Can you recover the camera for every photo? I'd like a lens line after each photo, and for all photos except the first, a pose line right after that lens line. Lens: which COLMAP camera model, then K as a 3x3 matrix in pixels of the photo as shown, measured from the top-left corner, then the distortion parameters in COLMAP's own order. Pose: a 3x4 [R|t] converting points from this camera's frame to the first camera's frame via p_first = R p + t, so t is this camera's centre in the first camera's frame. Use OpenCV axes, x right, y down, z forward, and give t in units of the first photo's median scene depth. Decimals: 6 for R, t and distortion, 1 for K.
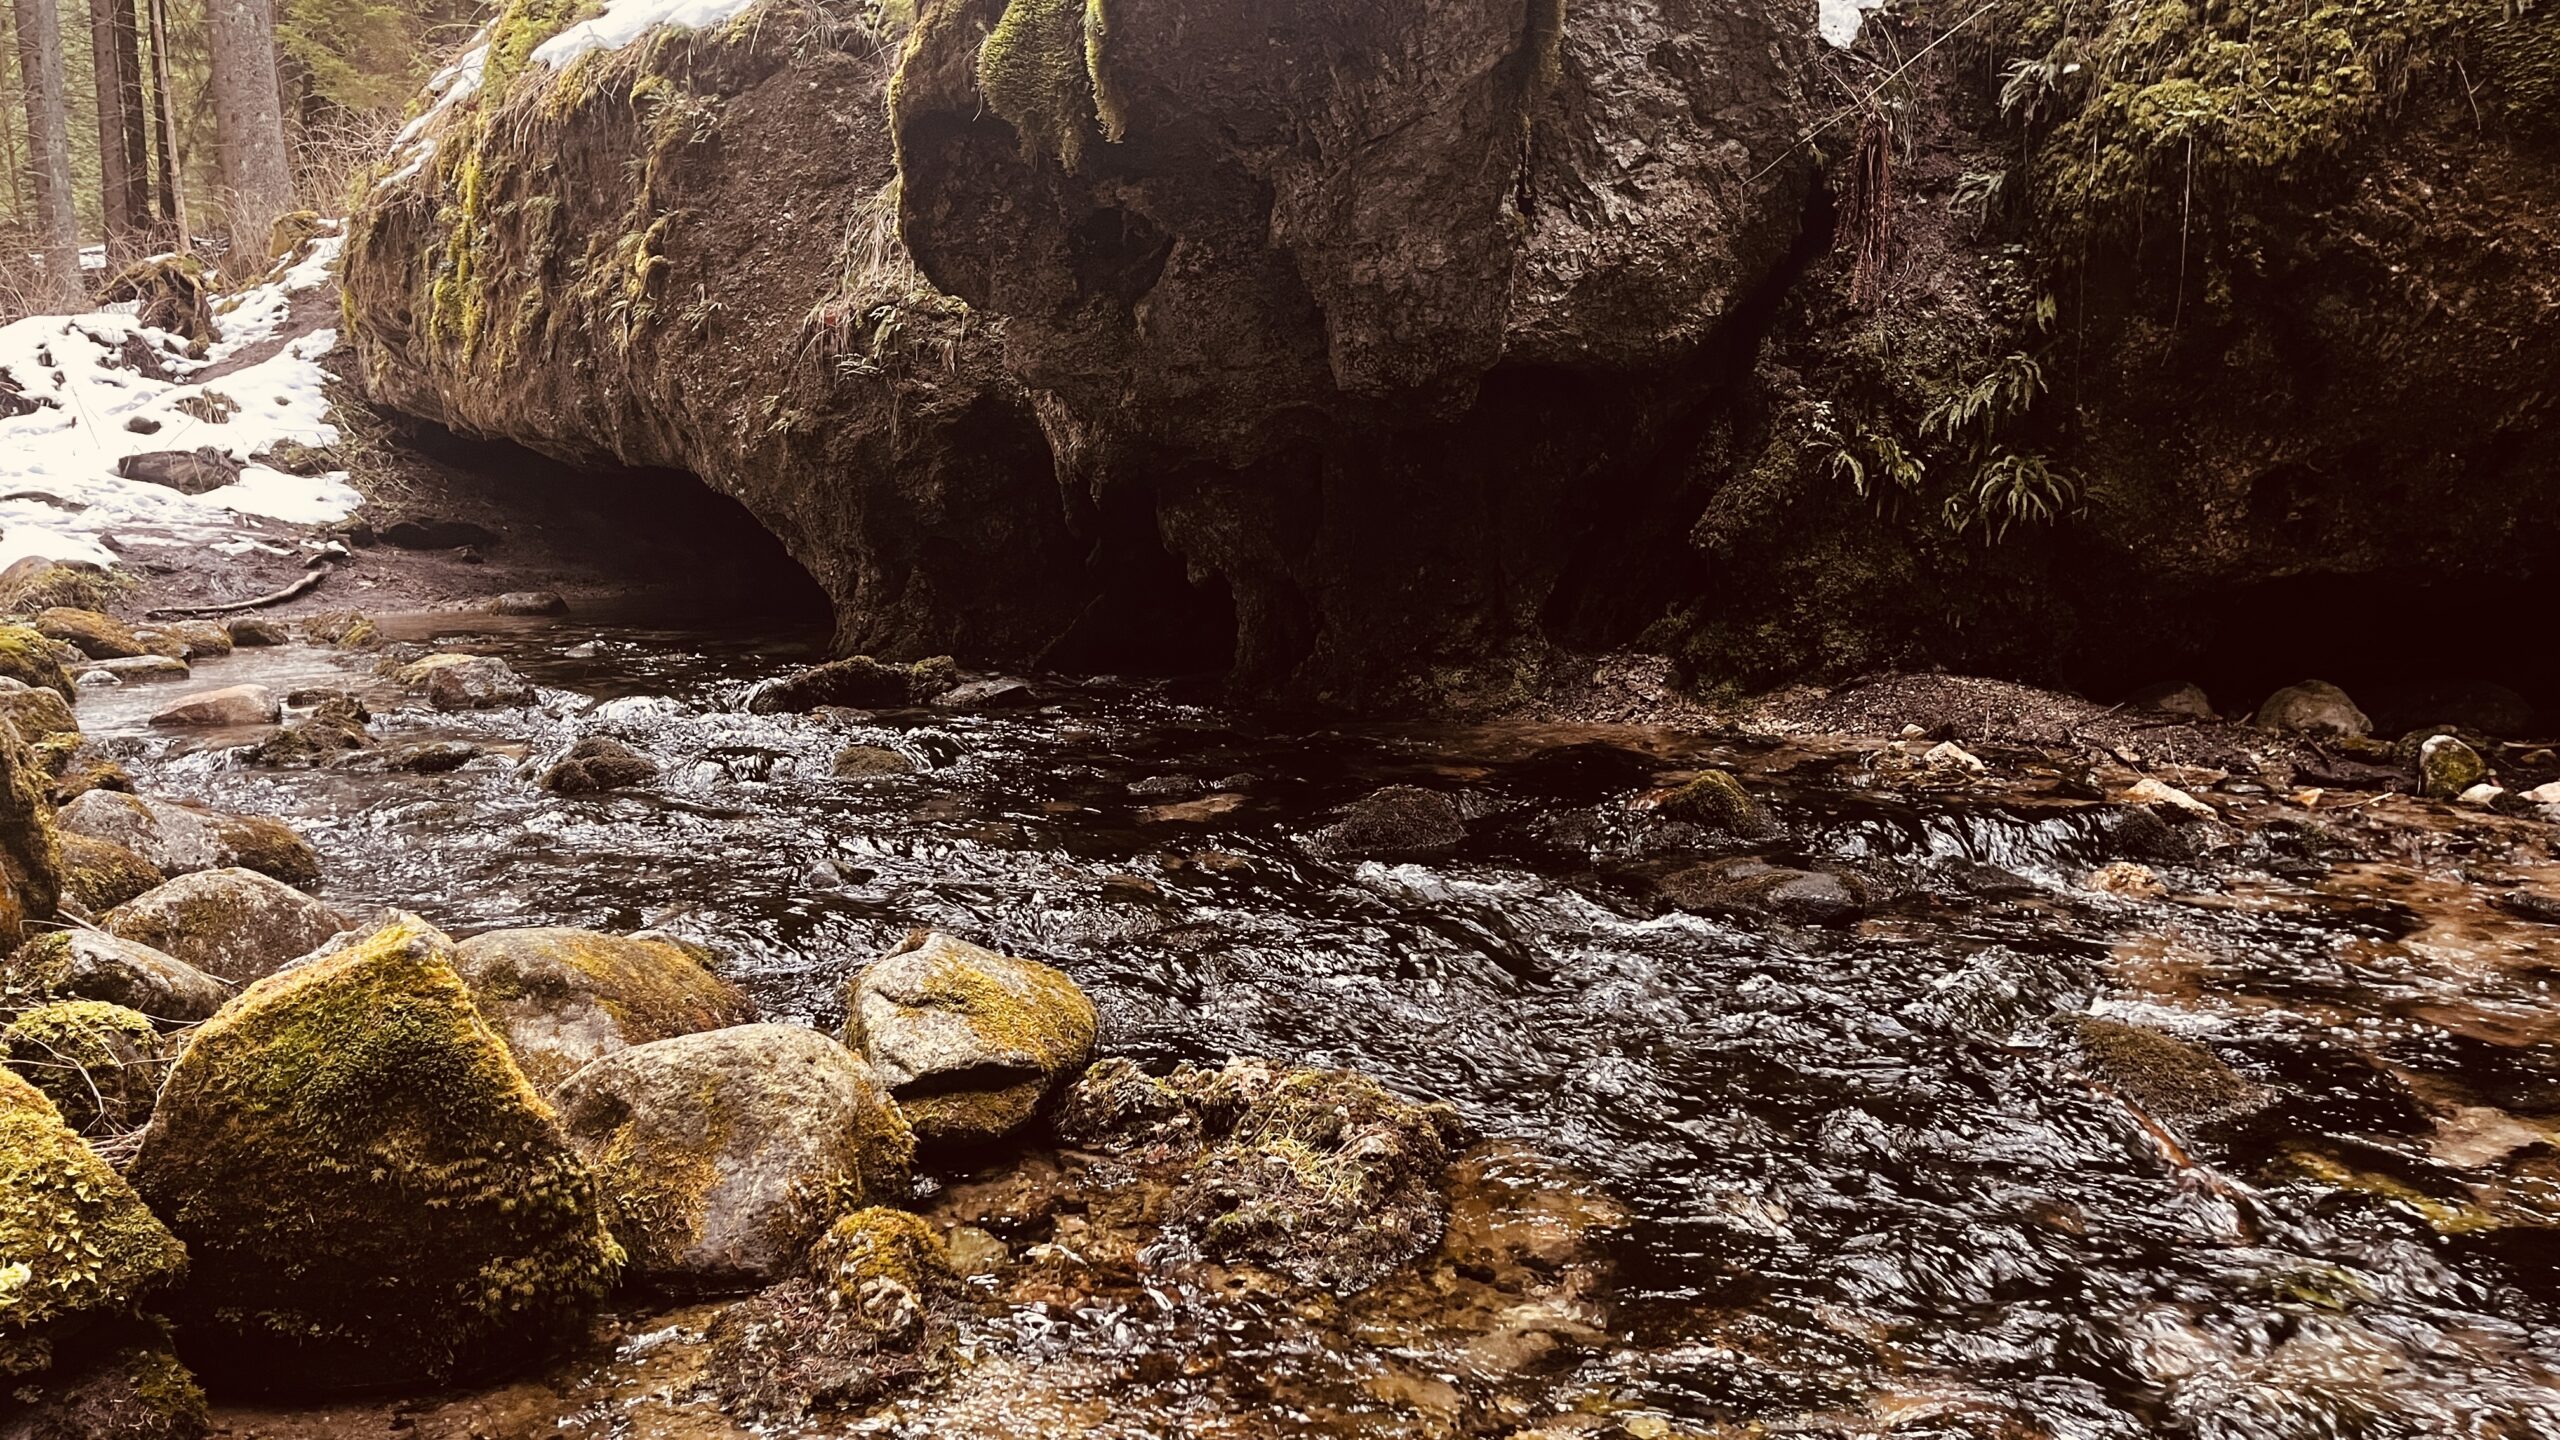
lens RADIAL K [[1930.3, 0, 1275.2], [0, 1930.3, 732.1], [0, 0, 1]] dist [0.061367, -0.082934]
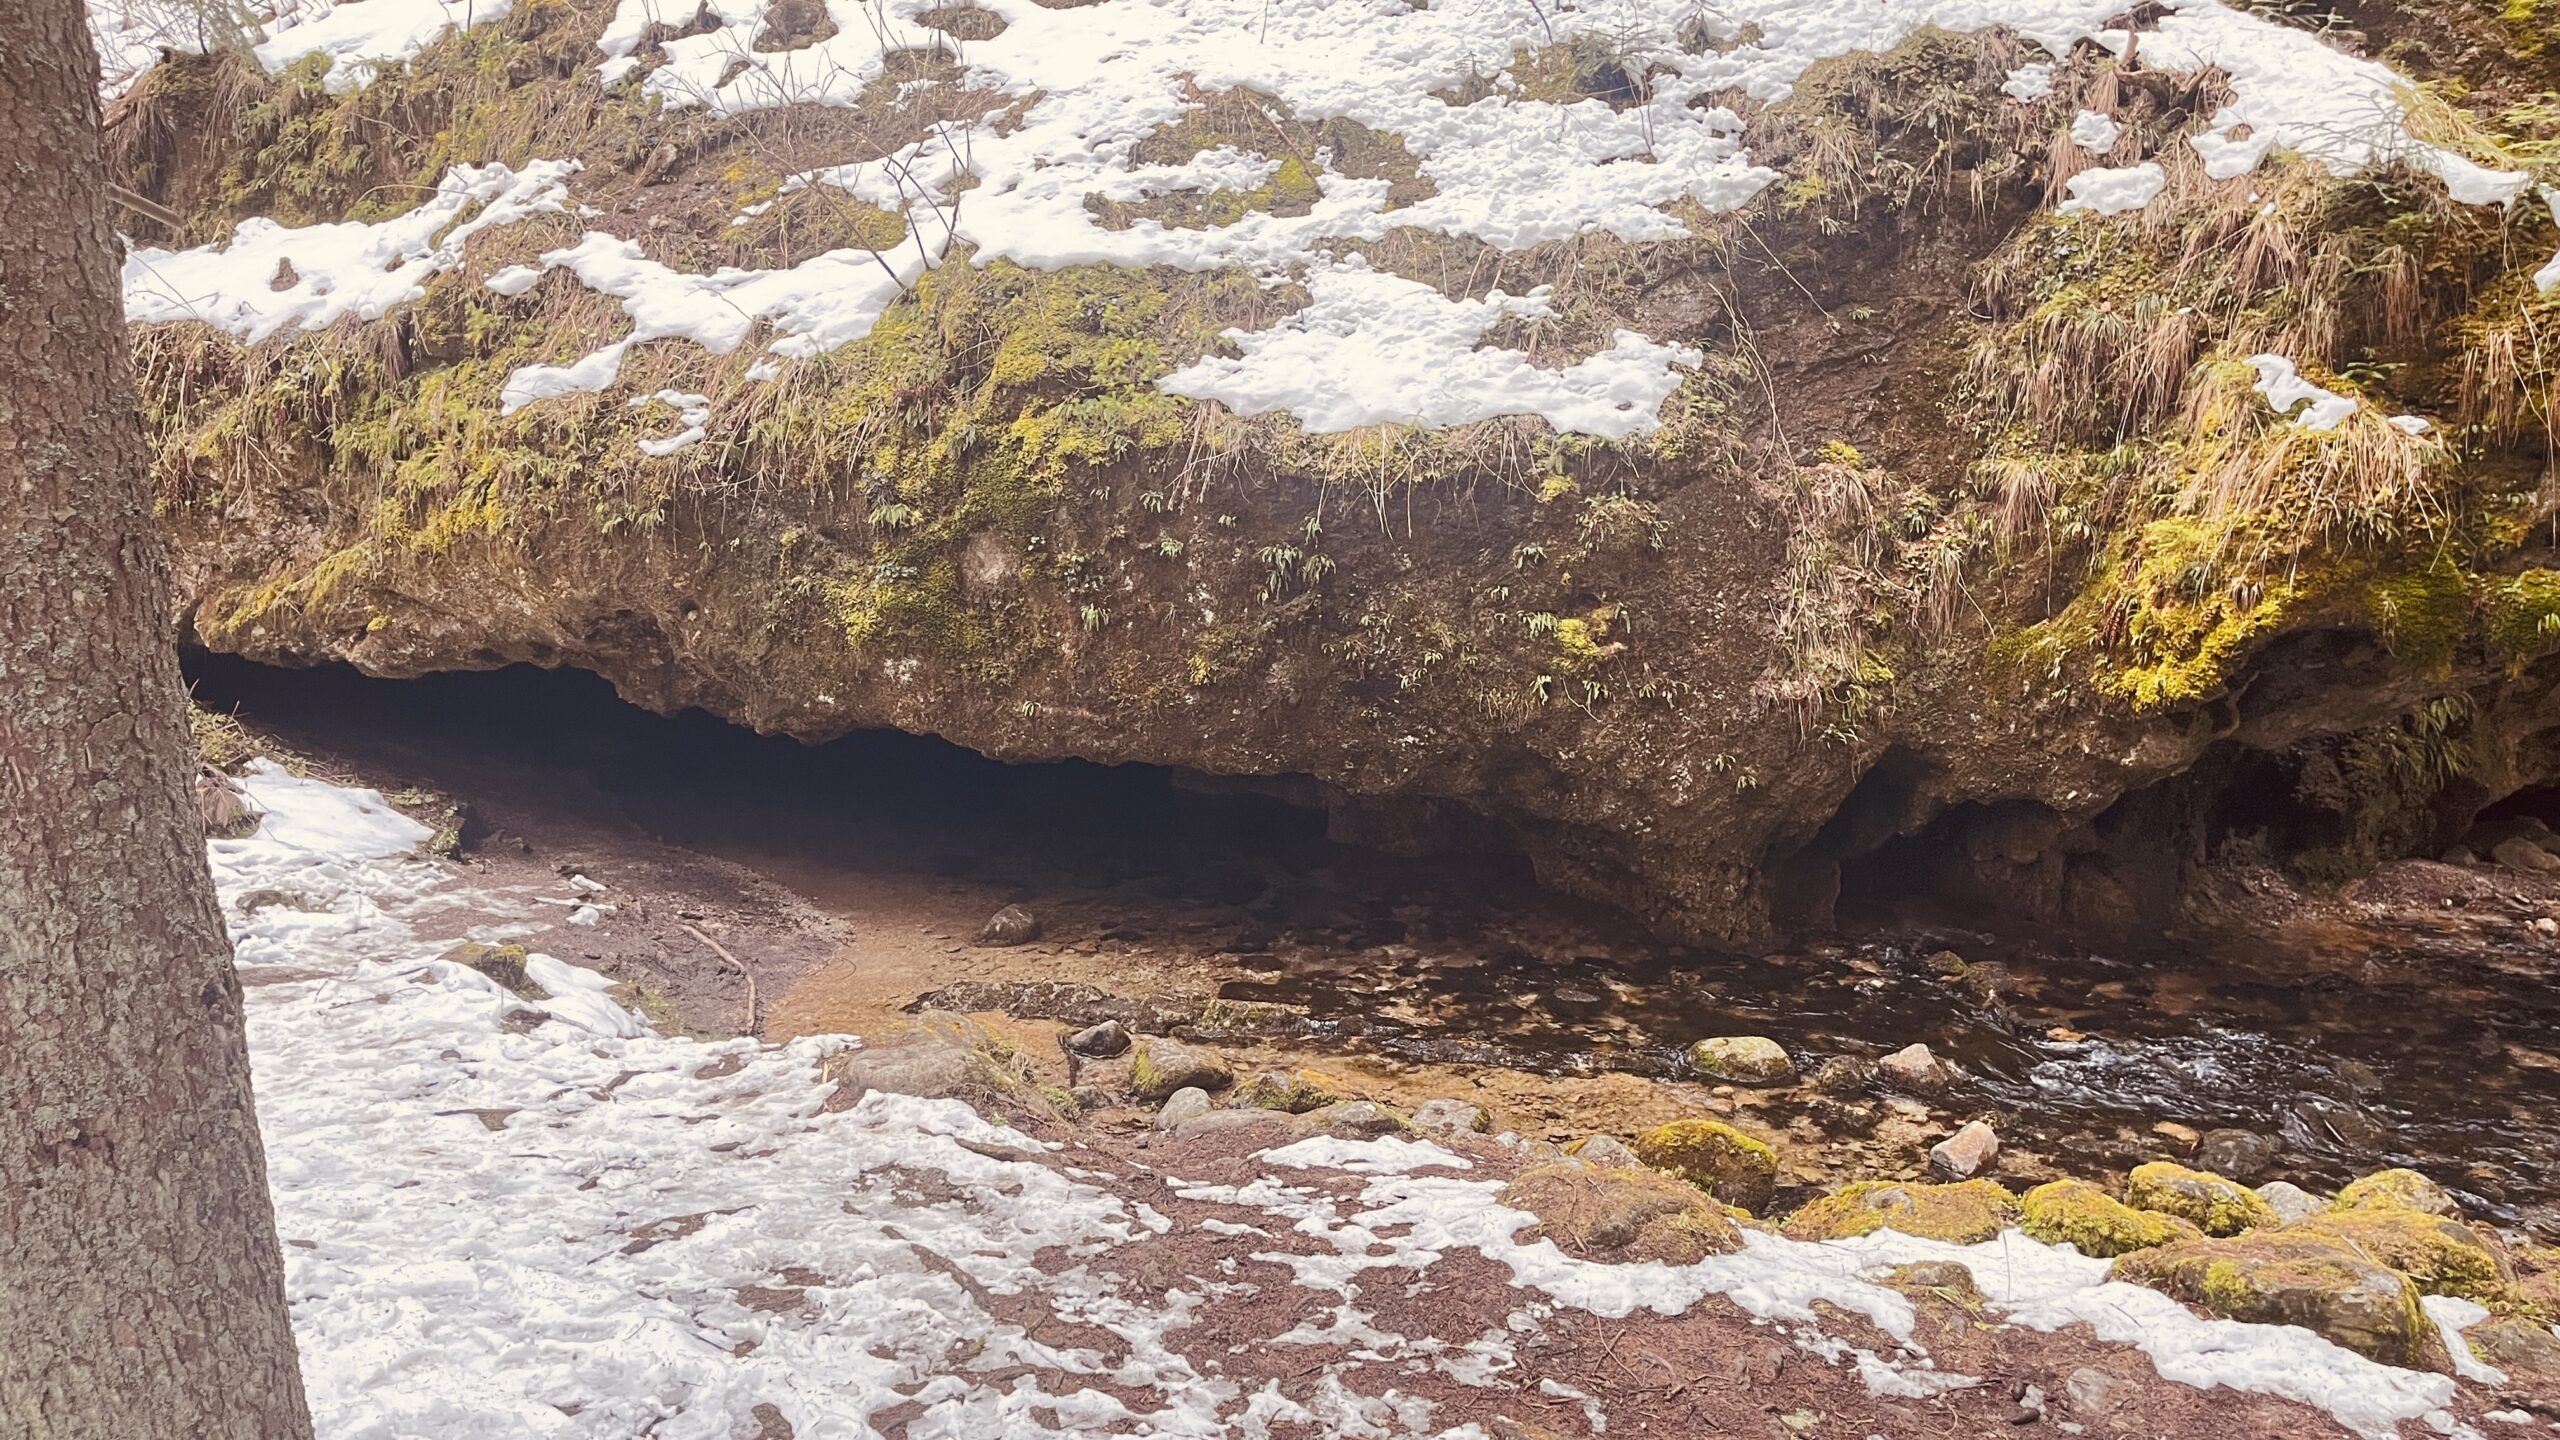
lens RADIAL K [[1930.3, 0, 1279.0], [0, 1930.3, 723.3], [0, 0, 1]] dist [0.061367, -0.082934]
pose [[0.730402, -0.130496, 0.670435, -1.284588], [0.091105, 0.991421, 0.093719, -0.333989], [-0.676914, -0.007372, 0.736025, 0.298436]]
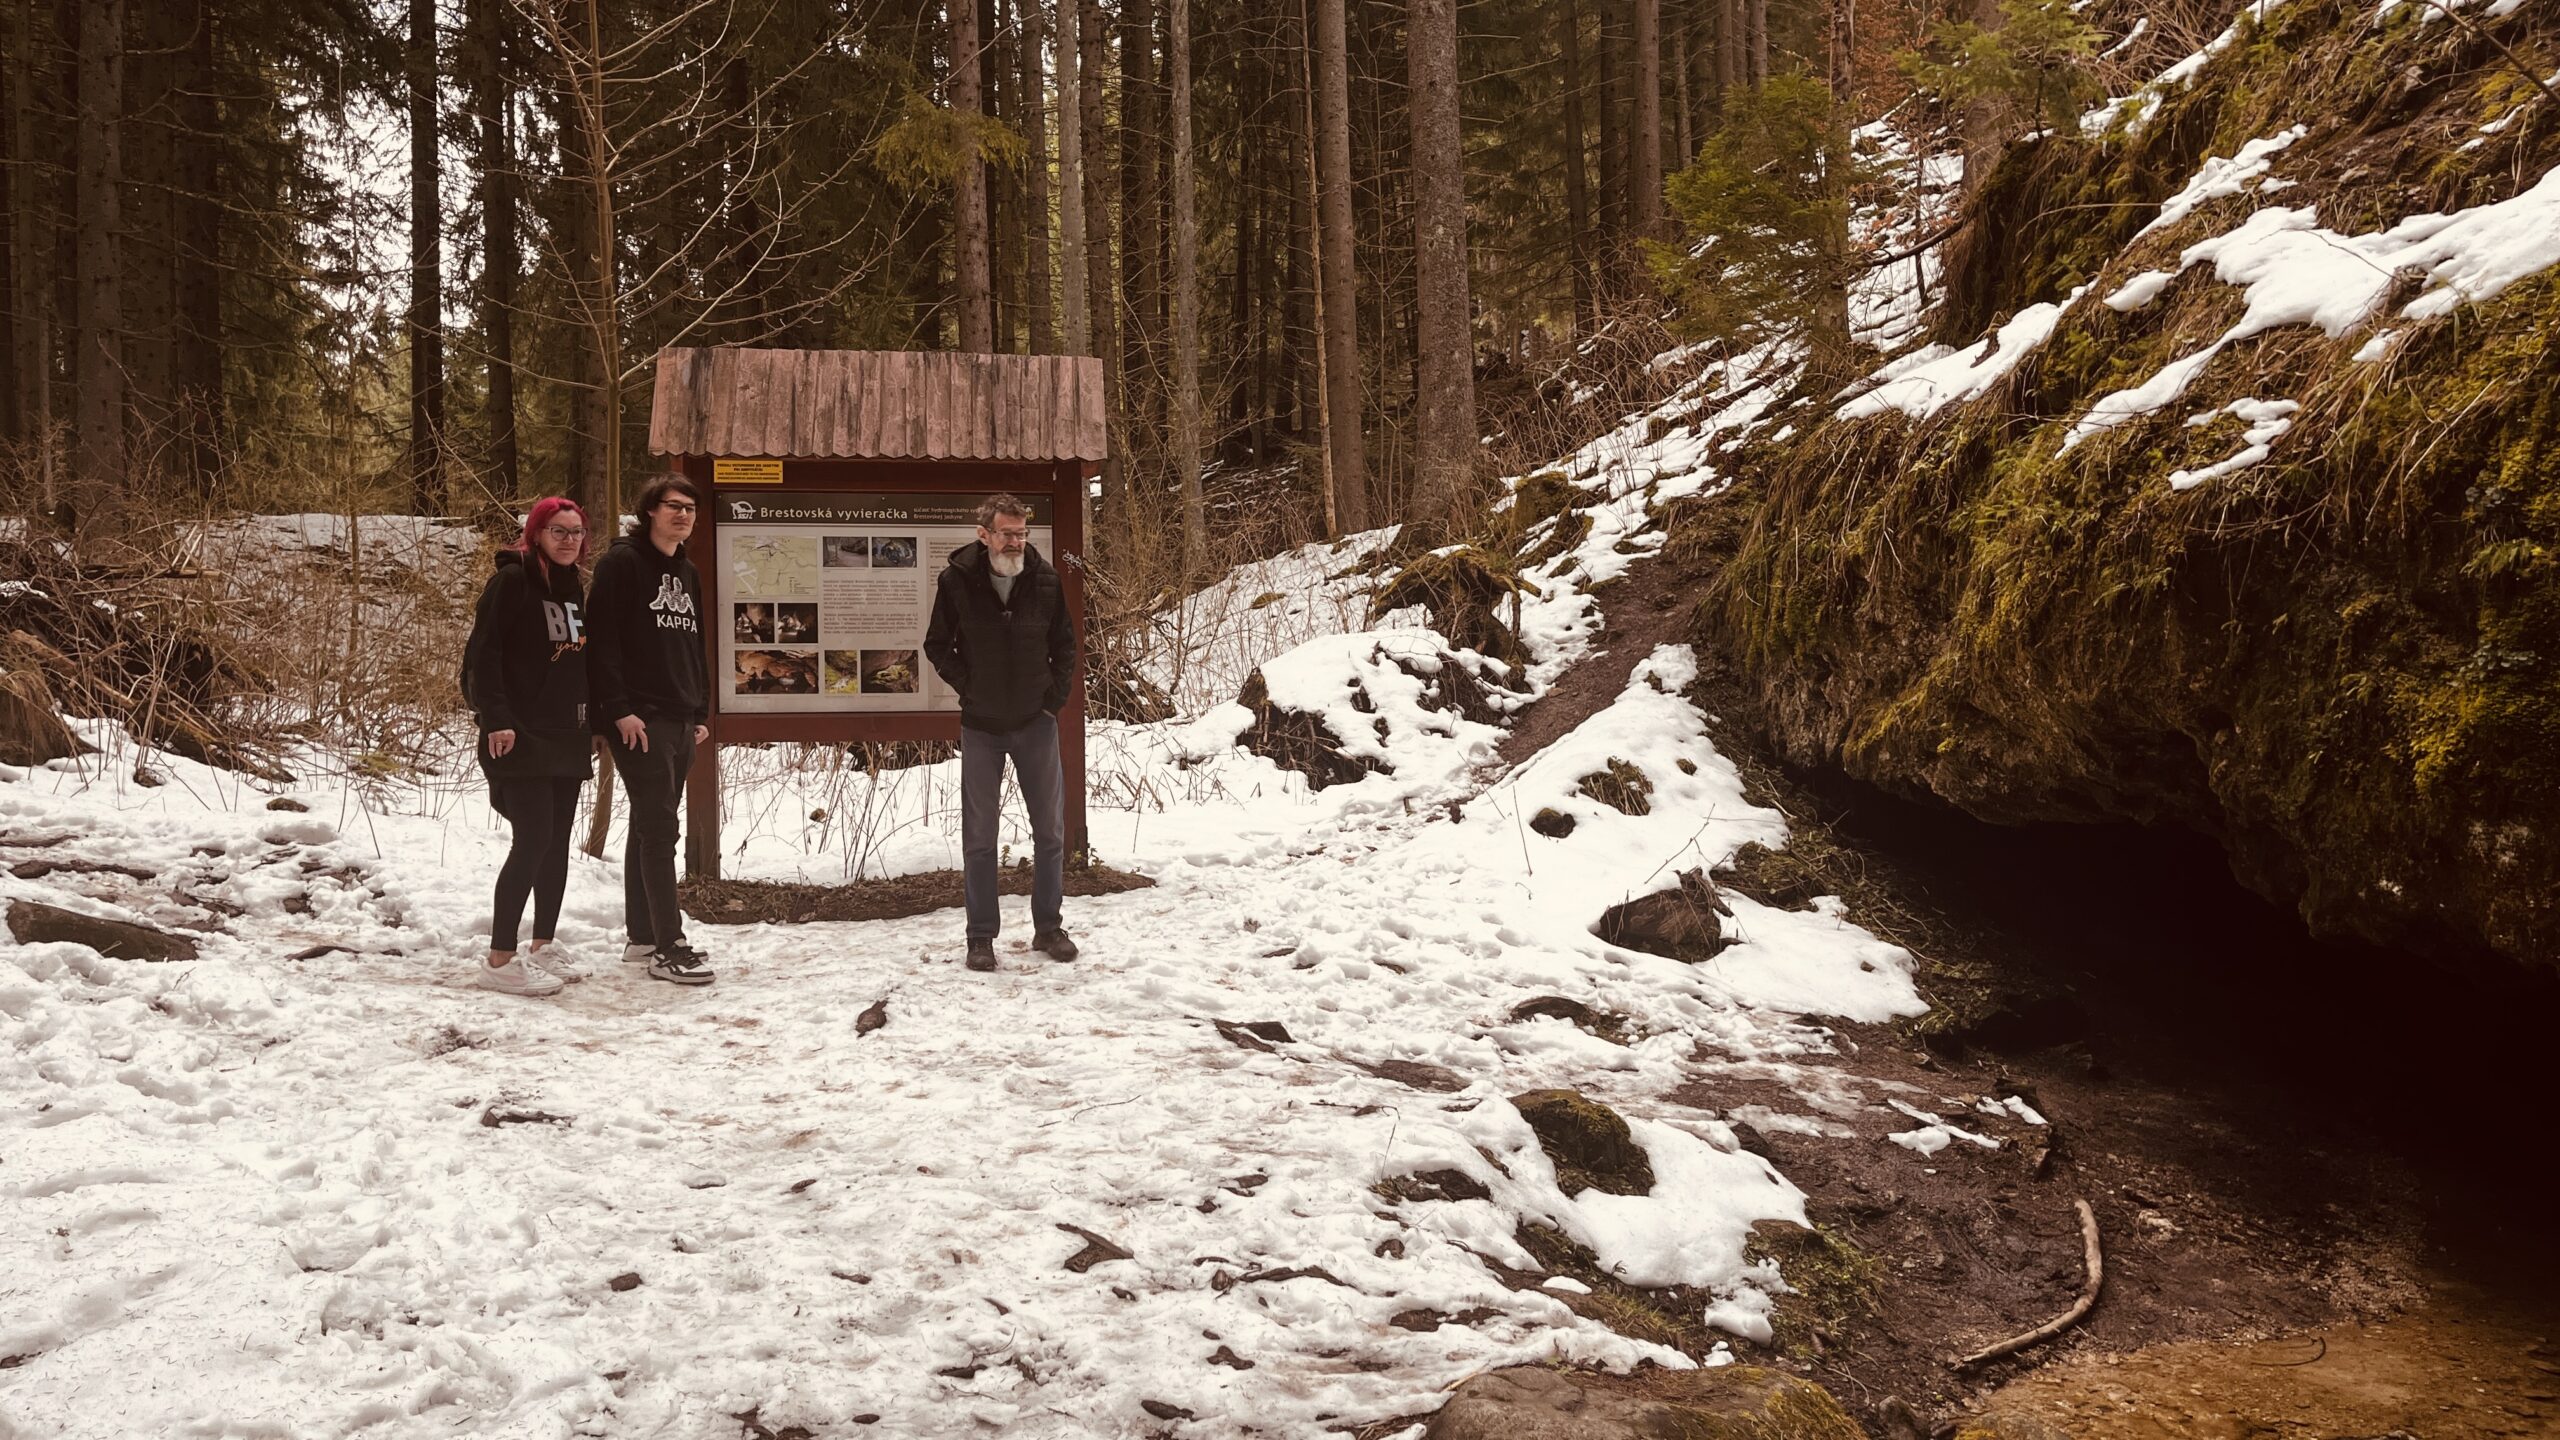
lens RADIAL K [[1930.3, 0, 1292.6], [0, 1930.3, 729.4], [0, 0, 1]] dist [0.061367, -0.082934]
pose [[0.924770, 0.014898, -0.380236, -0.725414], [-0.048960, 0.995586, -0.080068, -0.232653], [0.377365, 0.092661, 0.921417, 0.604122]]
